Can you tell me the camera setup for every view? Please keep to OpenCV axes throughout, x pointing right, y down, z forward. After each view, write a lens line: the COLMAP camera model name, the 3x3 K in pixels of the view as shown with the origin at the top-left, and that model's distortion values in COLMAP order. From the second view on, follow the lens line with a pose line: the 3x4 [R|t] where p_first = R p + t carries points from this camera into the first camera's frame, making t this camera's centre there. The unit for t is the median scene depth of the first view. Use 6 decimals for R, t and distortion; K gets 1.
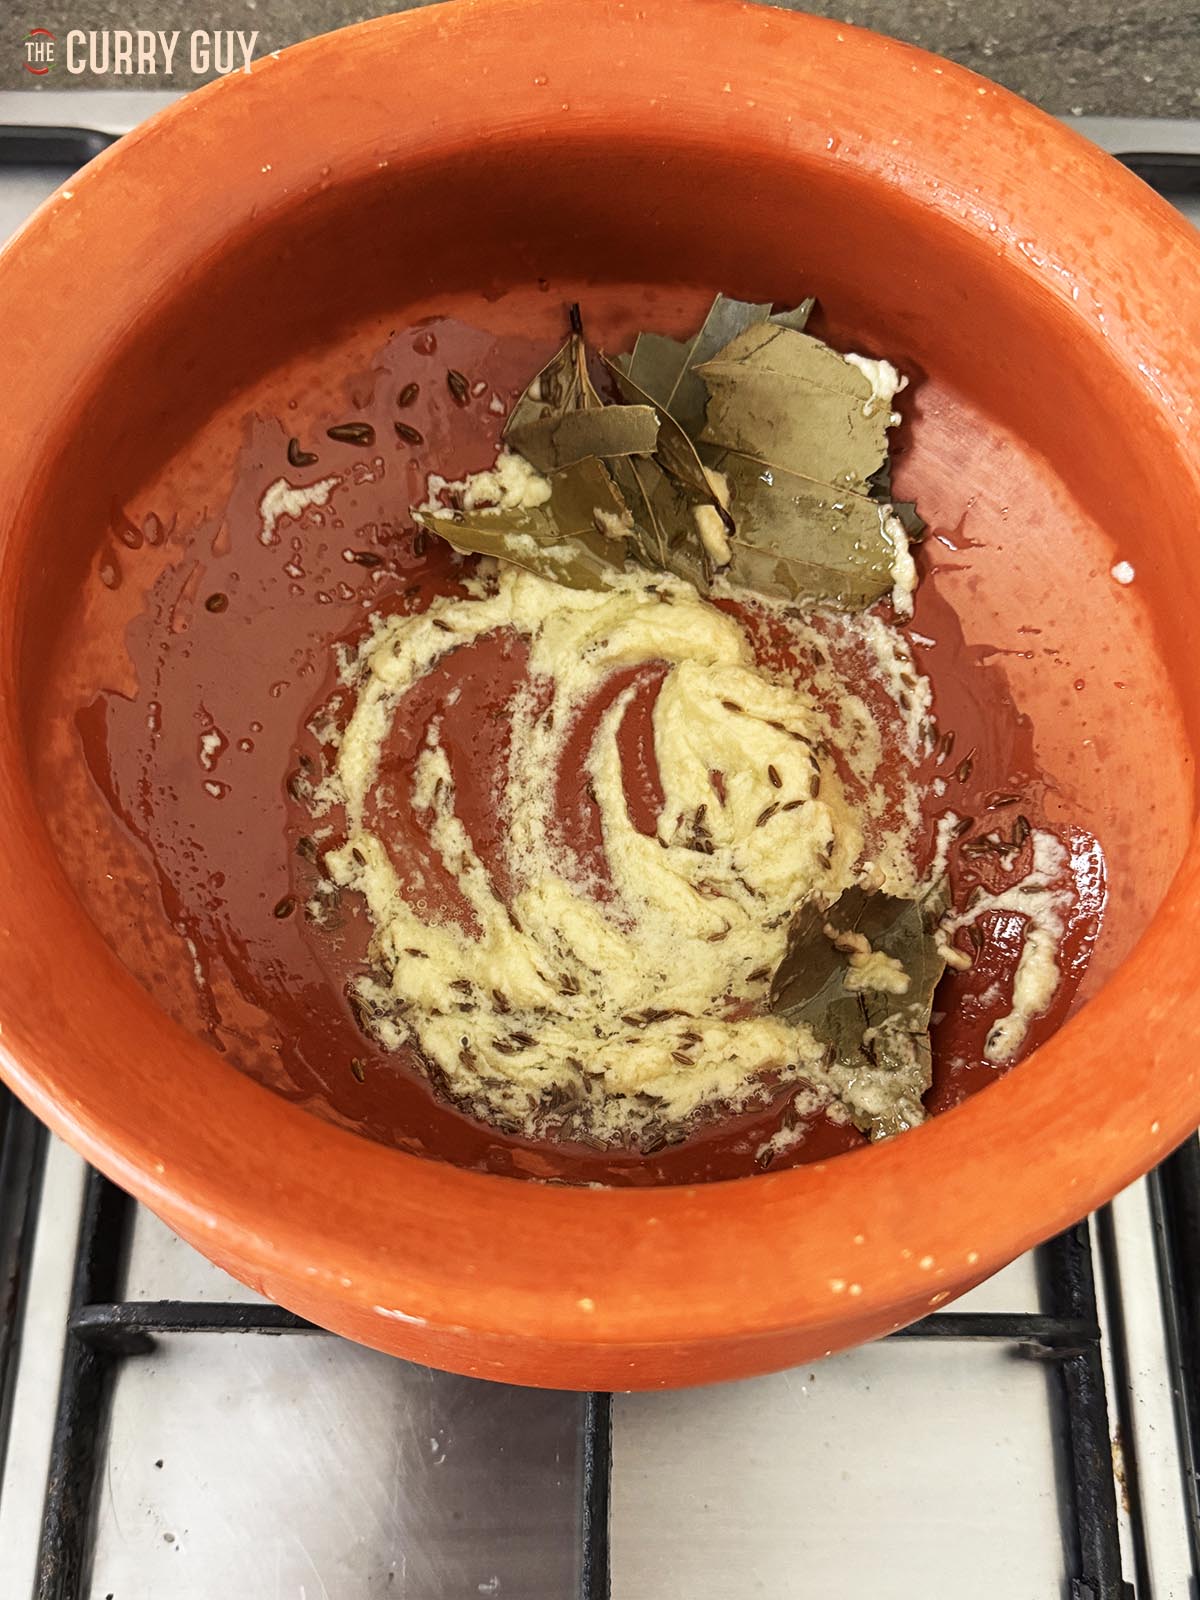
lens RADIAL K [[1648.2, 0, 594.1], [0, 1648.2, 810.9], [0, 0, 1]] dist [0.187098, -0.425689]
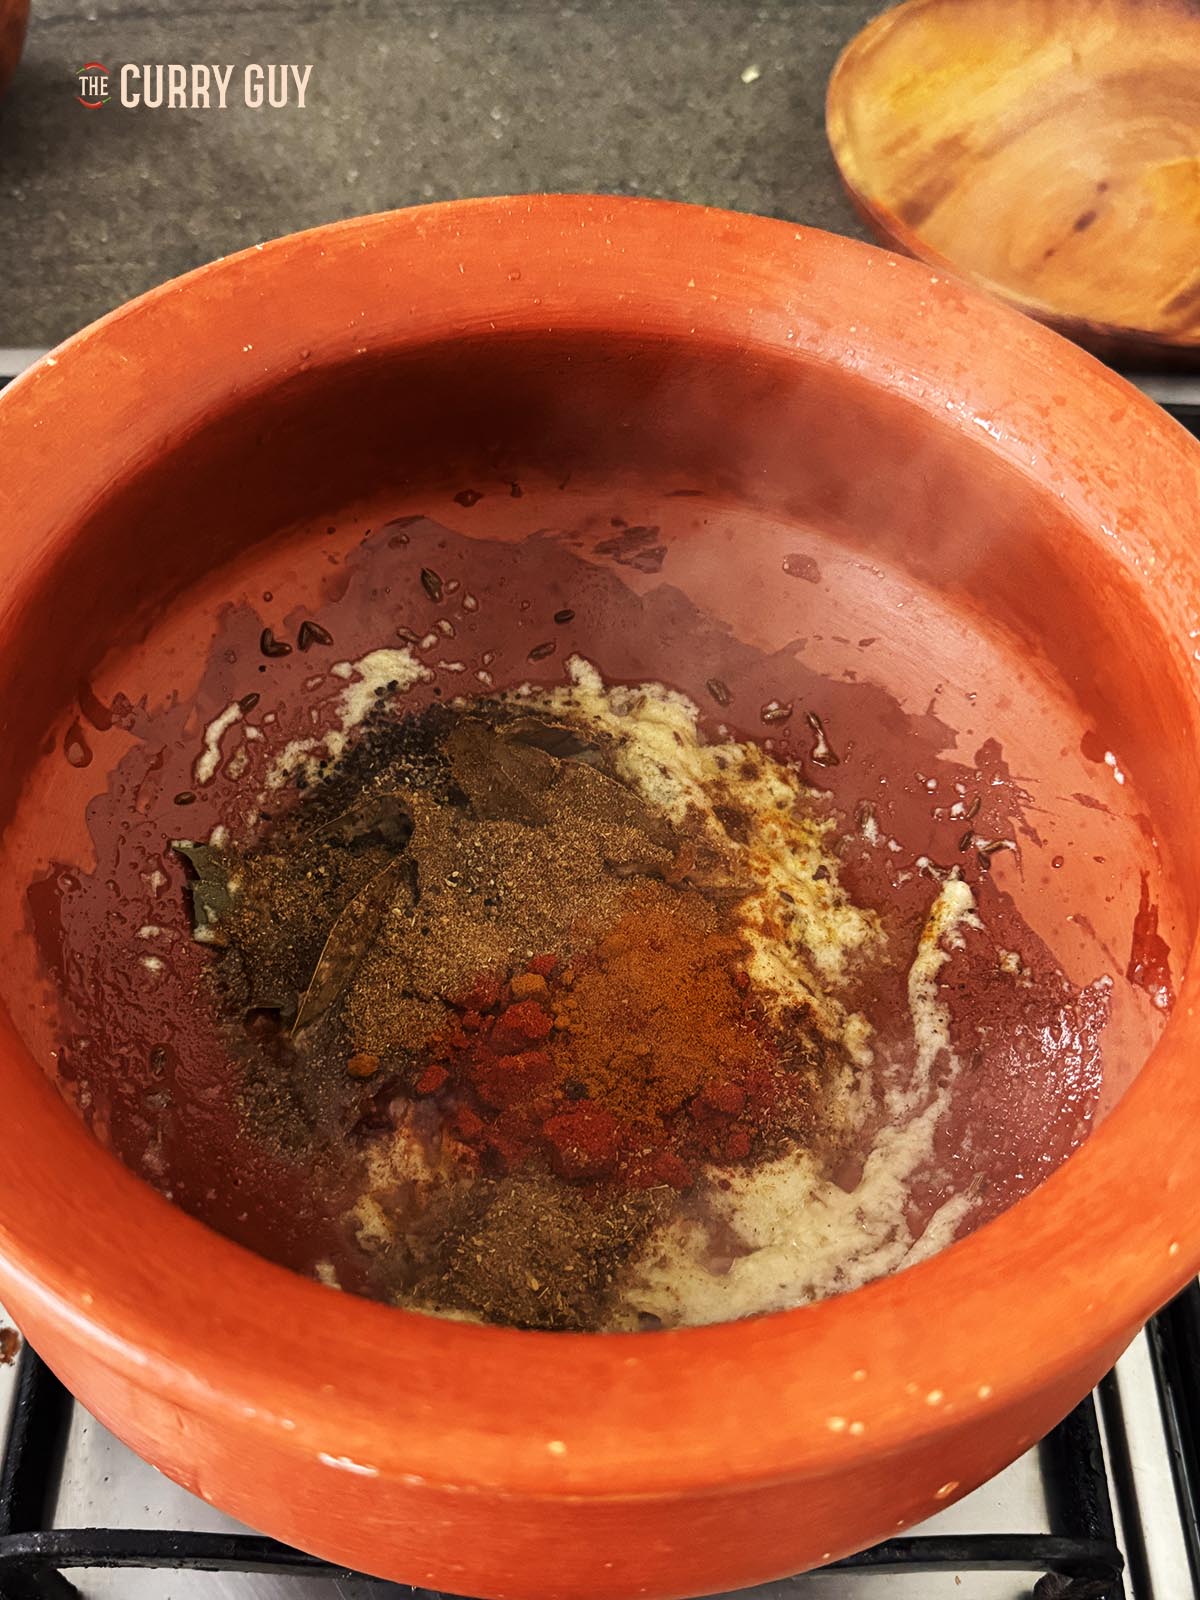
lens RADIAL K [[1648.2, 0, 594.1], [0, 1648.2, 810.9], [0, 0, 1]] dist [0.187098, -0.425689]
pose [[0.999853, -0.001041, 0.017139, 0.000089], [0.004272, 0.981850, -0.189613, 0.094057], [-0.016631, 0.189659, 0.981709, 0.038994]]
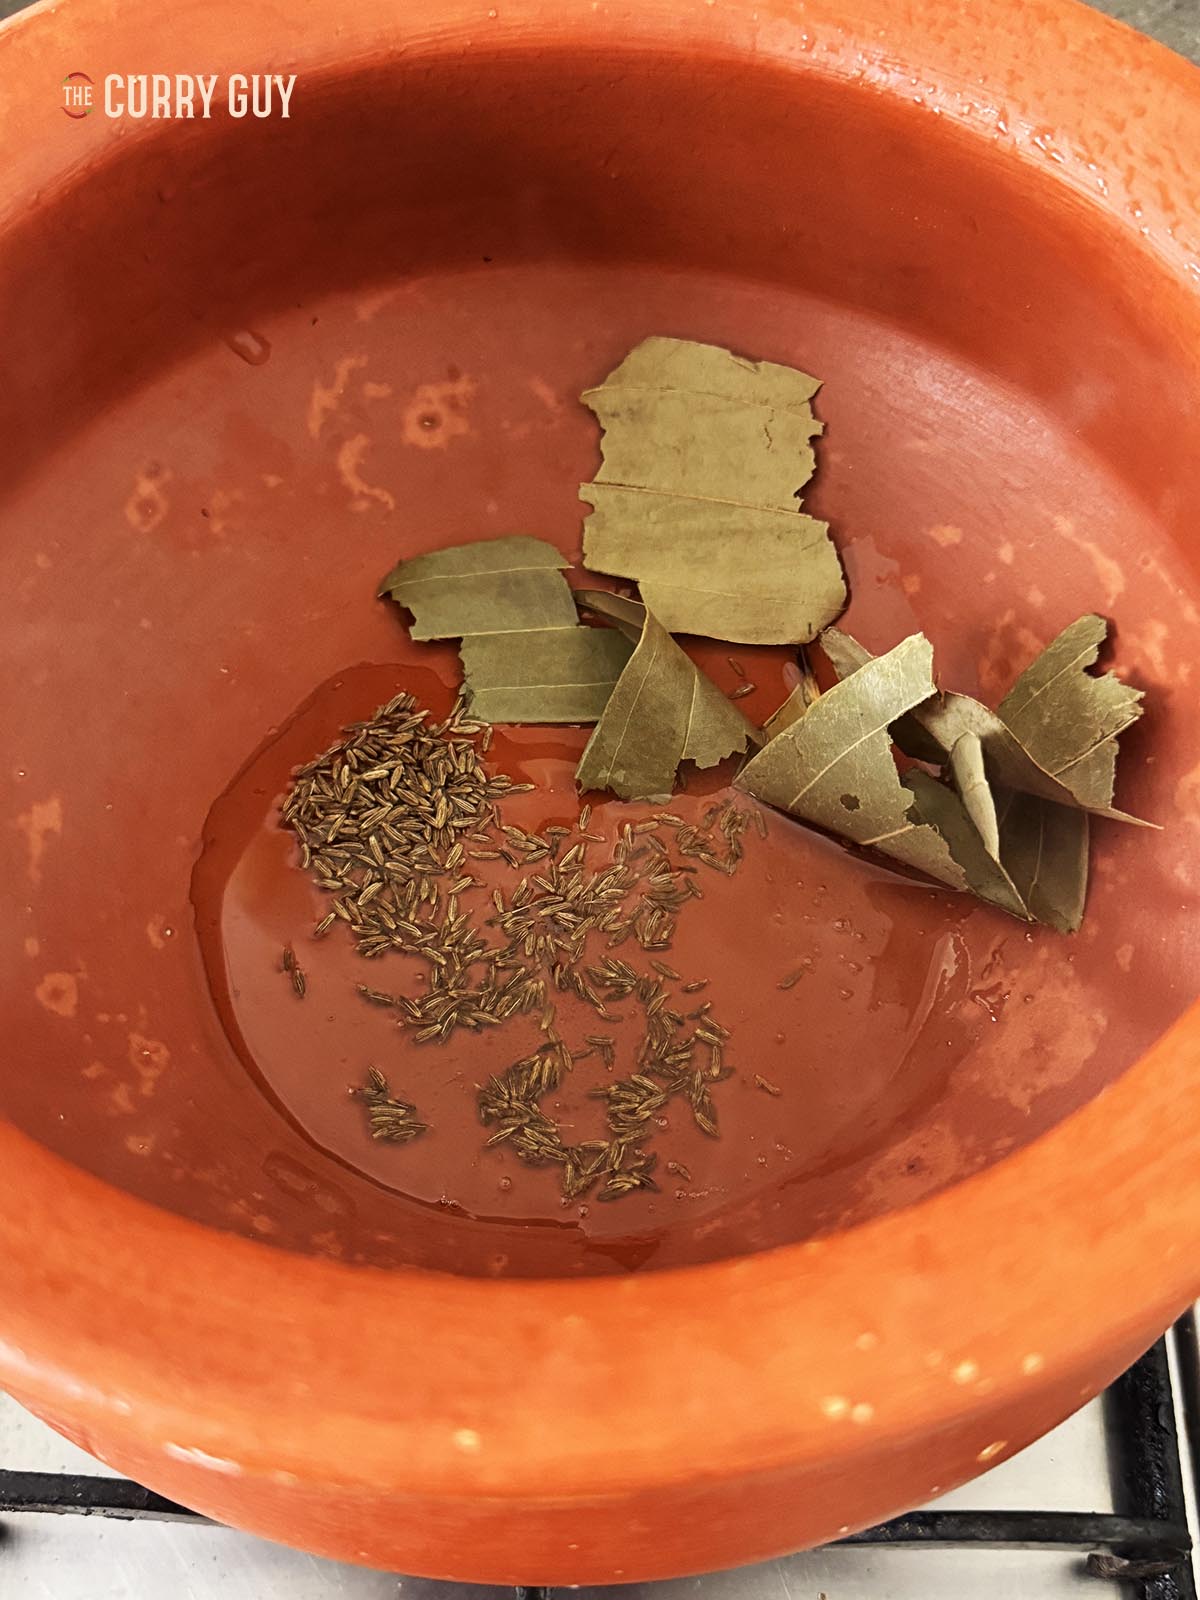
lens RADIAL K [[1648.2, 0, 594.1], [0, 1648.2, 810.9], [0, 0, 1]] dist [0.187098, -0.425689]
pose [[0.999595, -0.017341, -0.022547, 0.048032], [0.014569, 0.992933, -0.117781, 0.087408], [0.024430, 0.117405, 0.992784, 0.207826]]
